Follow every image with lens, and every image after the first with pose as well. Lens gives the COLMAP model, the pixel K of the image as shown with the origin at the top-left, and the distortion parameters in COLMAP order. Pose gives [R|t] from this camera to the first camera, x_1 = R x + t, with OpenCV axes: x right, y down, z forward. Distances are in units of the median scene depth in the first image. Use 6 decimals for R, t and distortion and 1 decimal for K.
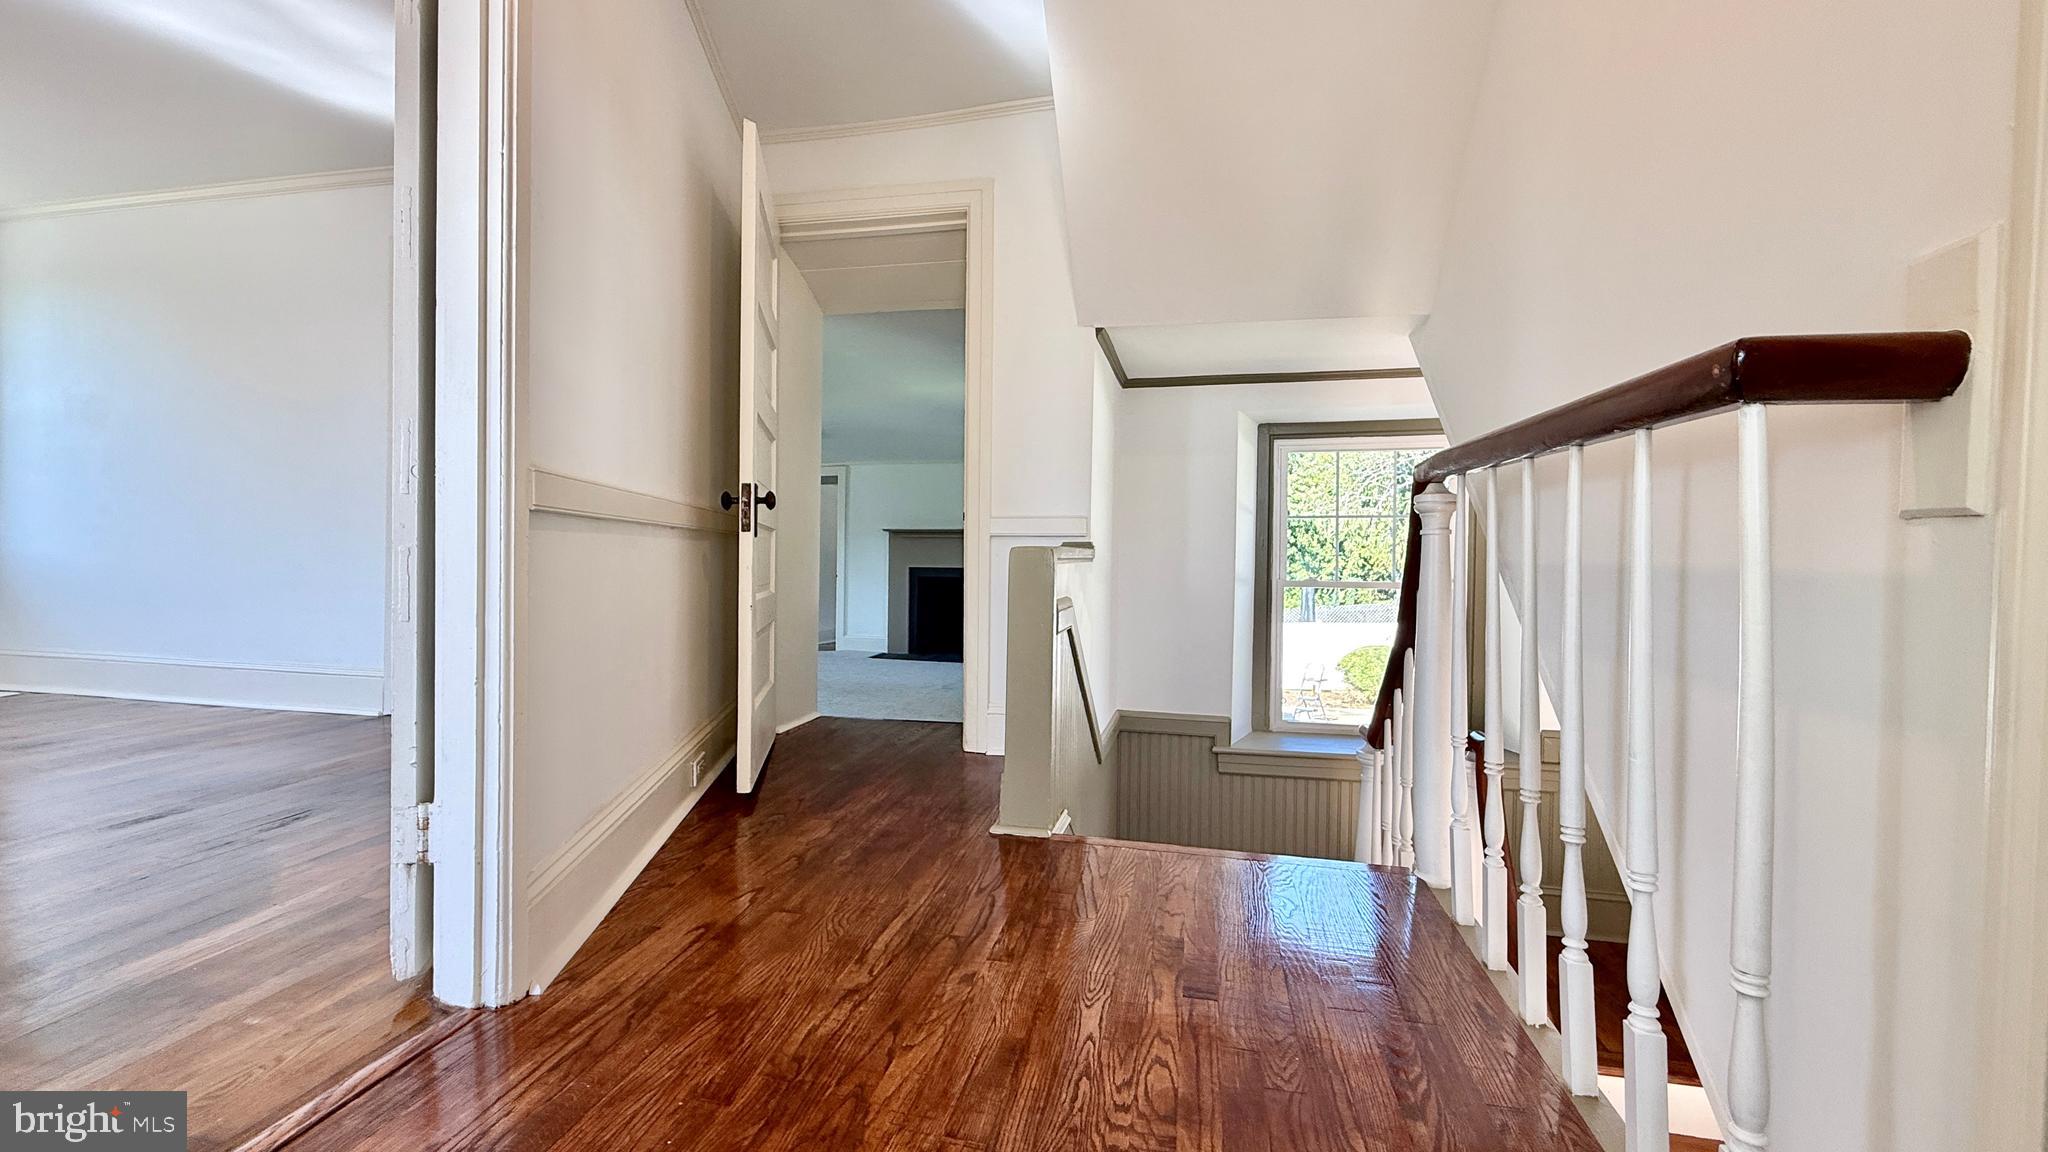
lens RADIAL K [[827.2, 0, 1030.5], [0, 827.2, 565.6], [0, 0, 1]] dist [0.001880, -0.000119]
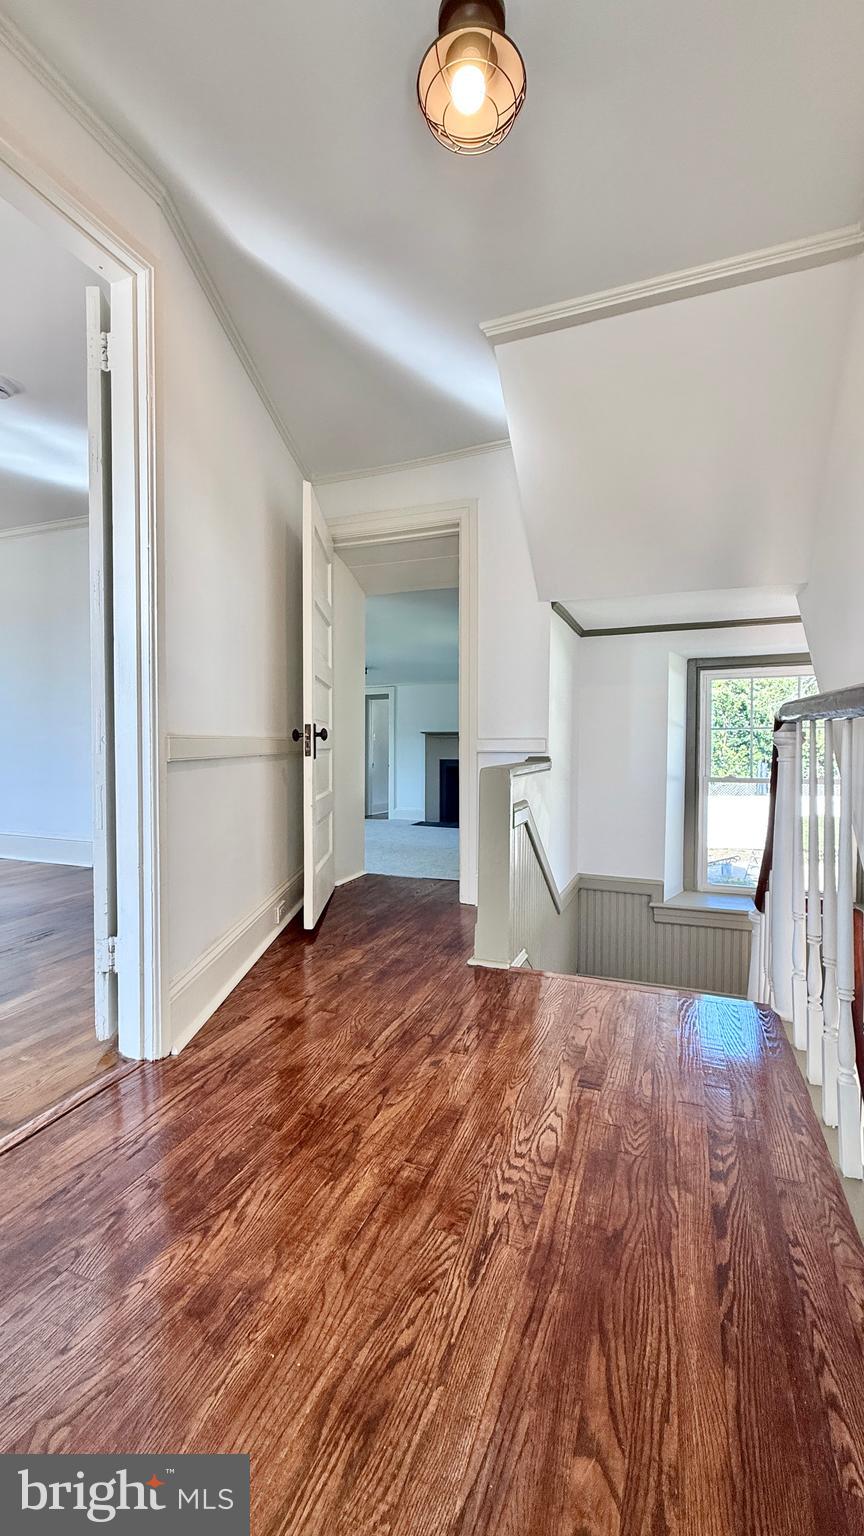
lens RADIAL K [[612.6, 0, 435.1], [0, 612.6, 764.5], [0, 0, 1]] dist [0.001466, 0.000324]
pose [[0.987377, -0.005370, -0.158297, 0.083748], [0.007865, 0.999854, 0.015138, -0.056246], [0.158193, -0.016192, 0.987276, -0.086941]]
